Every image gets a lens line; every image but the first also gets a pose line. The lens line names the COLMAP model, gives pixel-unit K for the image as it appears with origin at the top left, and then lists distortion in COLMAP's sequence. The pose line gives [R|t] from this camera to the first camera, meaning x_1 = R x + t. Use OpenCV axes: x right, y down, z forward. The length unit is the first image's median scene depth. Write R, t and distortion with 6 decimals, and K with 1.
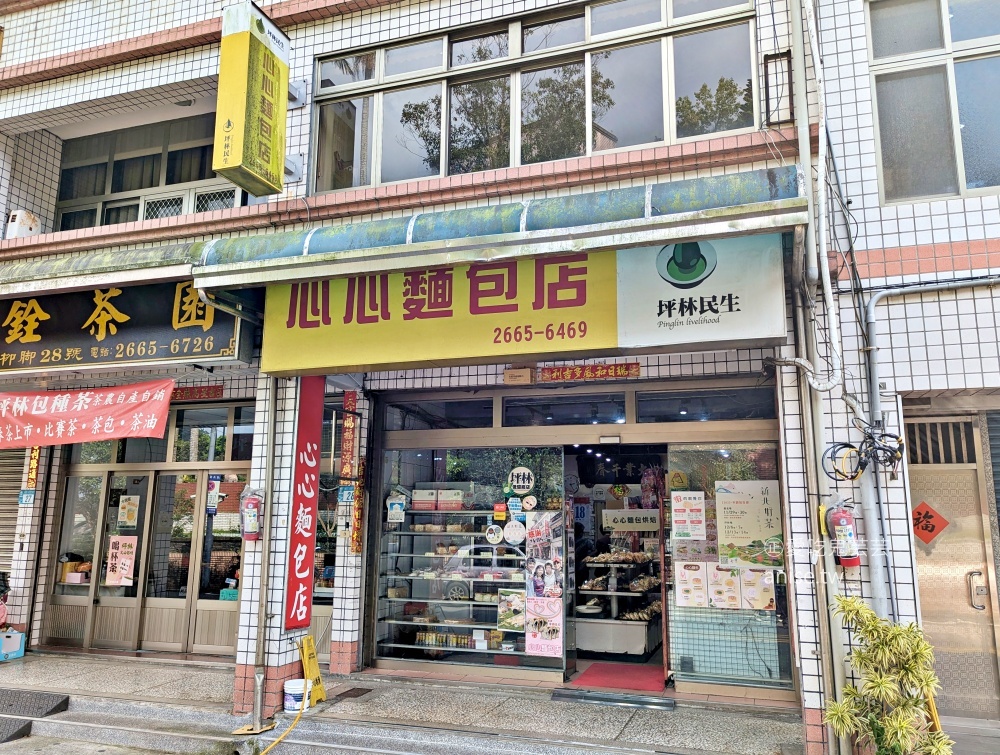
lens RADIAL K [[727.5, 0, 501.0], [0, 727.5, 382.1], [0, 0, 1]] dist [0.038889, -0.002877]
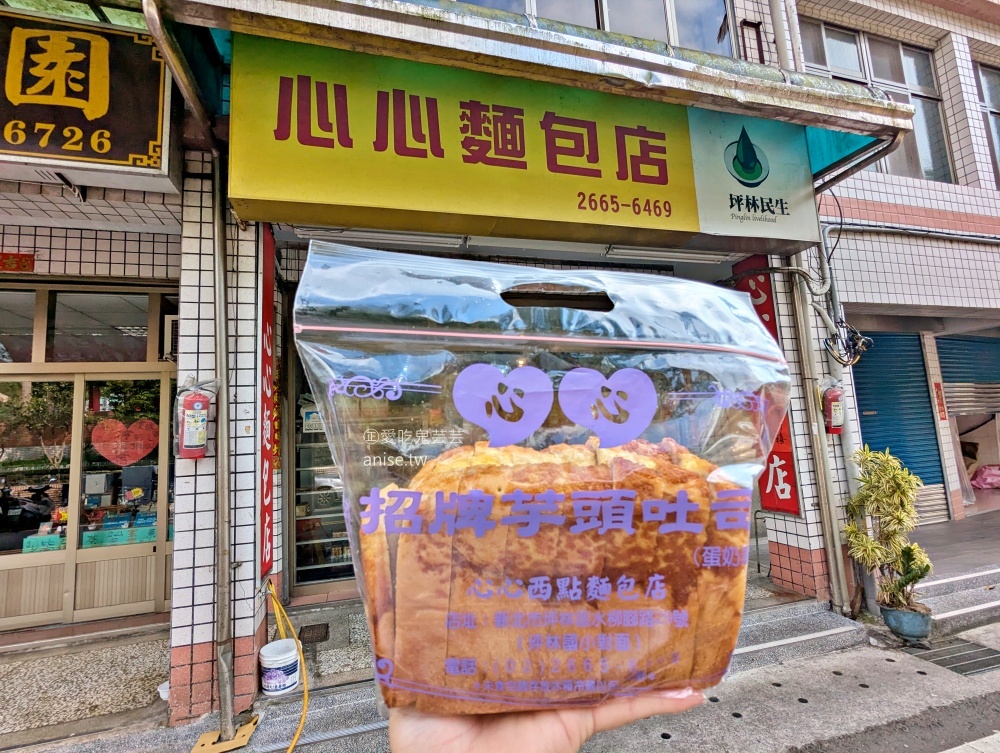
lens RADIAL K [[469.2, 0, 505.2], [0, 469.2, 376.9], [0, 0, 1]] dist [-0.004004, 0.001568]
pose [[0.833217, 0.016088, 0.552712, -0.369928], [-0.047396, 0.997976, 0.042401, 0.121010], [-0.550911, -0.061525, 0.832293, 0.541874]]
